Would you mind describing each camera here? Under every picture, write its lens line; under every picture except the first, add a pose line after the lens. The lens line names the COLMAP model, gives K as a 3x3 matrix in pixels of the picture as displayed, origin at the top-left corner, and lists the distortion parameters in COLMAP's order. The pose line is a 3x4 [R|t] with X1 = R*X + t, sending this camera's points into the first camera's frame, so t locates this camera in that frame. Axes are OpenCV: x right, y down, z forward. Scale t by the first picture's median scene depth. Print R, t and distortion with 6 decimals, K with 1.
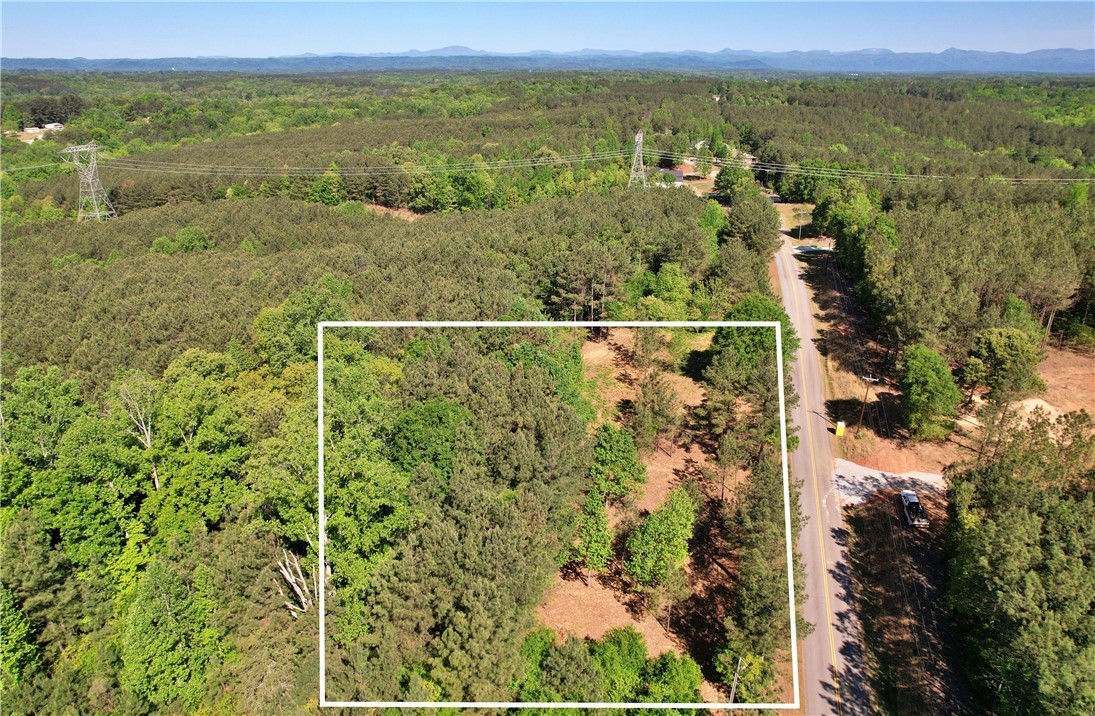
lens RADIAL K [[688.6, 0, 549.8], [0, 688.6, 365.4], [0, 0, 1]] dist [-0.053424, 0.034059]
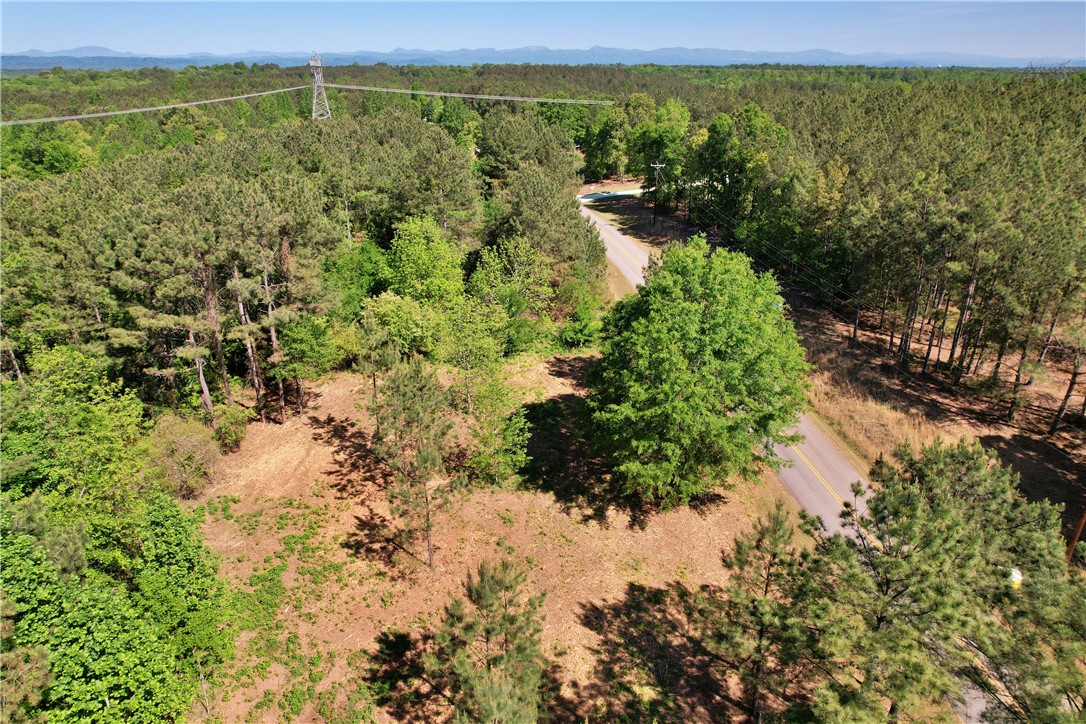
lens RADIAL K [[700.0, 0, 540.0], [0, 700.0, 363.8], [0, 0, 1]] dist [-0.065458, 0.041124]
pose [[0.914836, -0.168043, 0.367202, 0.057864], [0.168028, 0.985254, 0.032263, -0.048819], [-0.367209, 0.032184, 0.929581, 0.498038]]
